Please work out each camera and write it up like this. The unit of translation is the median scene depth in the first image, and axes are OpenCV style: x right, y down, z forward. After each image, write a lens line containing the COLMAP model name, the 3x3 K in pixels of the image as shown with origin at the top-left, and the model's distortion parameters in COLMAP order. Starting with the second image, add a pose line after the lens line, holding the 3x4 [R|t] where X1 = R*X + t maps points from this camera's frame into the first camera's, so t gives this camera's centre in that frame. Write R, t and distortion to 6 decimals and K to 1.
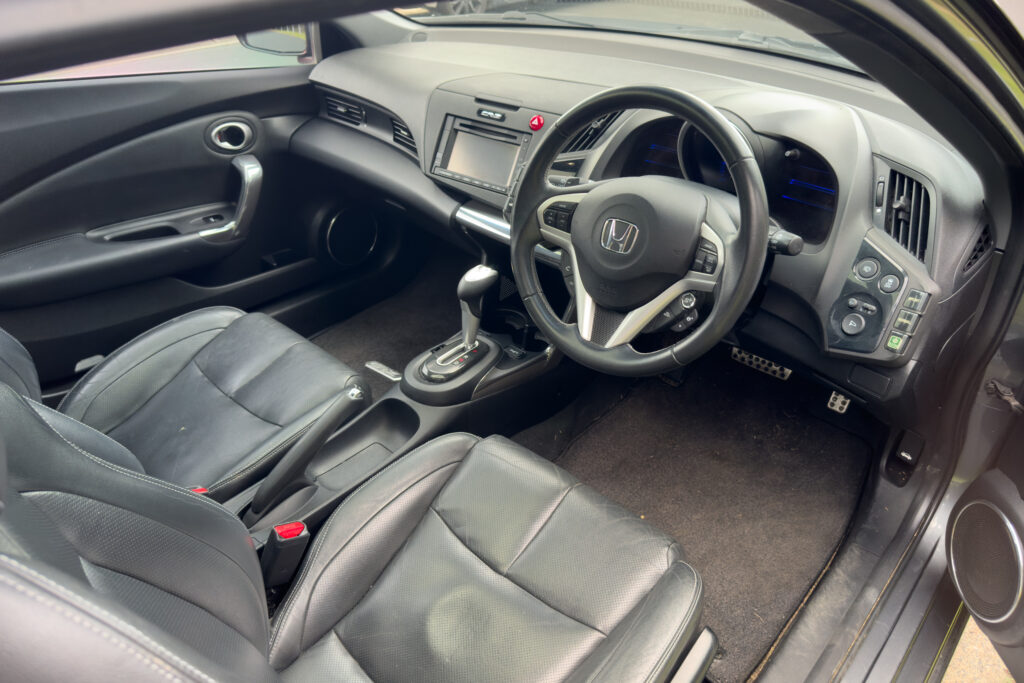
lens RADIAL K [[726.5, 0, 516.8], [0, 726.5, 349.8], [0, 0, 1]] dist [0.049068, -0.073587]
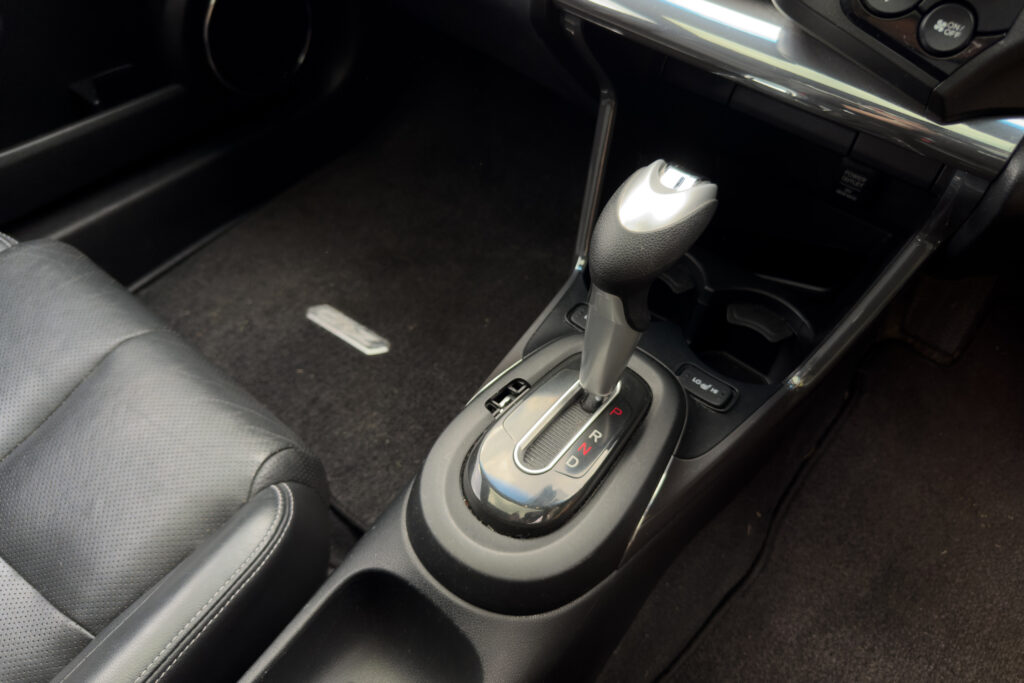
lens RADIAL K [[726.5, 0, 504.6], [0, 726.5, 323.4], [0, 0, 1]] dist [0.049068, -0.073587]
pose [[0.998766, -0.019932, 0.045491, -0.131729], [0.008246, 0.969772, 0.243872, -0.129207], [-0.048977, -0.243196, 0.968740, 0.699001]]
